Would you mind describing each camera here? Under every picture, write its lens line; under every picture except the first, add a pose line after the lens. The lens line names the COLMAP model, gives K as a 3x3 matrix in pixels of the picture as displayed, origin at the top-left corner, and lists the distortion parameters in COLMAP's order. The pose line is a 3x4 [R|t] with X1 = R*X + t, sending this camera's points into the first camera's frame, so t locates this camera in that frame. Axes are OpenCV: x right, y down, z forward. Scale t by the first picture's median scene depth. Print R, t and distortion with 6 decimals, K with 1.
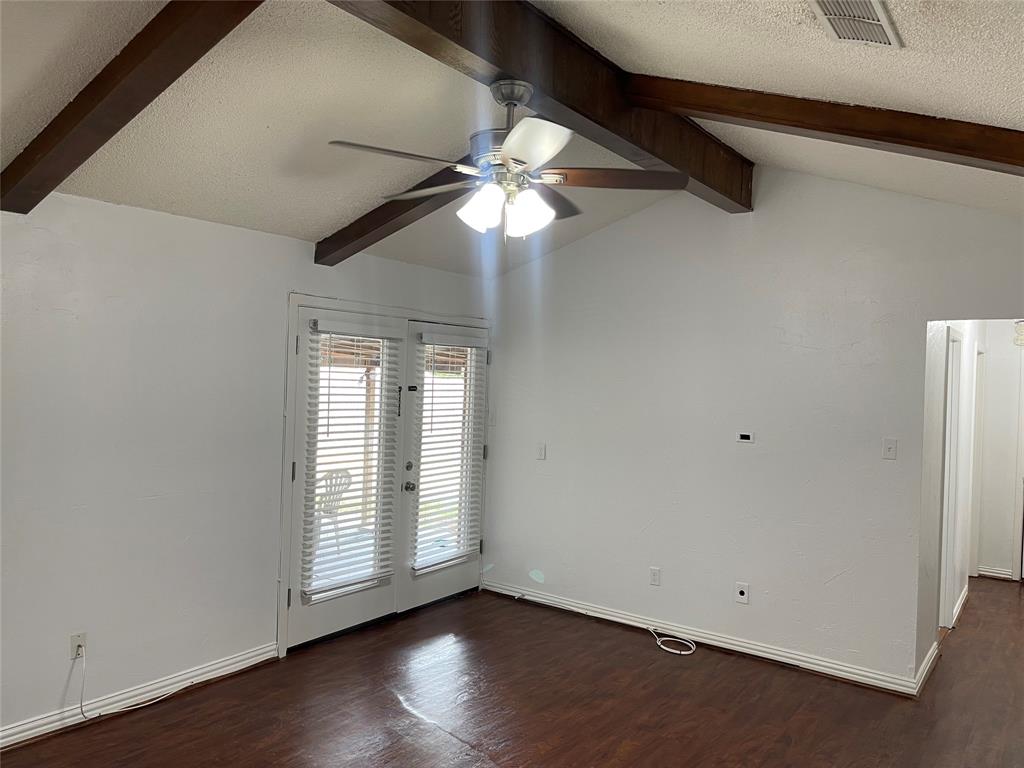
lens RADIAL K [[769.0, 0, 512.0], [0, 769.0, 384.0], [0, 0, 1]] dist [0.003506, 0.002365]
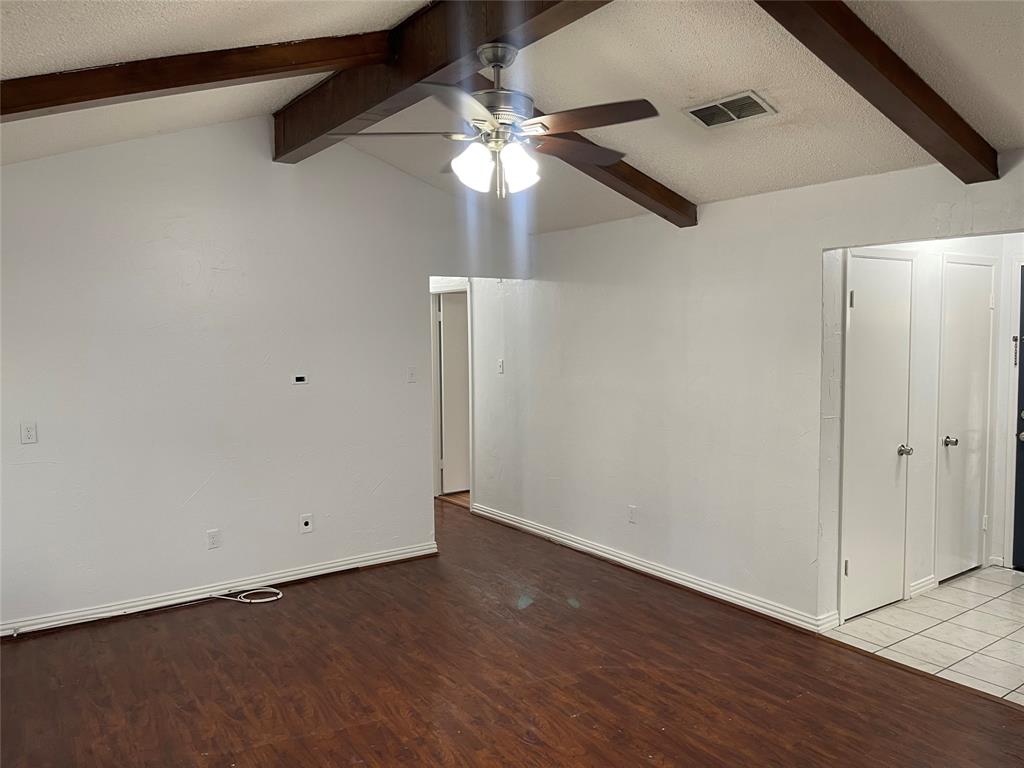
lens RADIAL K [[773.7, 0, 511.5], [0, 773.7, 373.7], [0, 0, 1]] dist [-0.001644, -0.003386]
pose [[0.327942, -0.093042, 0.940105, -0.613928], [0.036206, 0.995645, 0.085909, -0.020437], [-0.944004, 0.005864, 0.329882, 0.374934]]
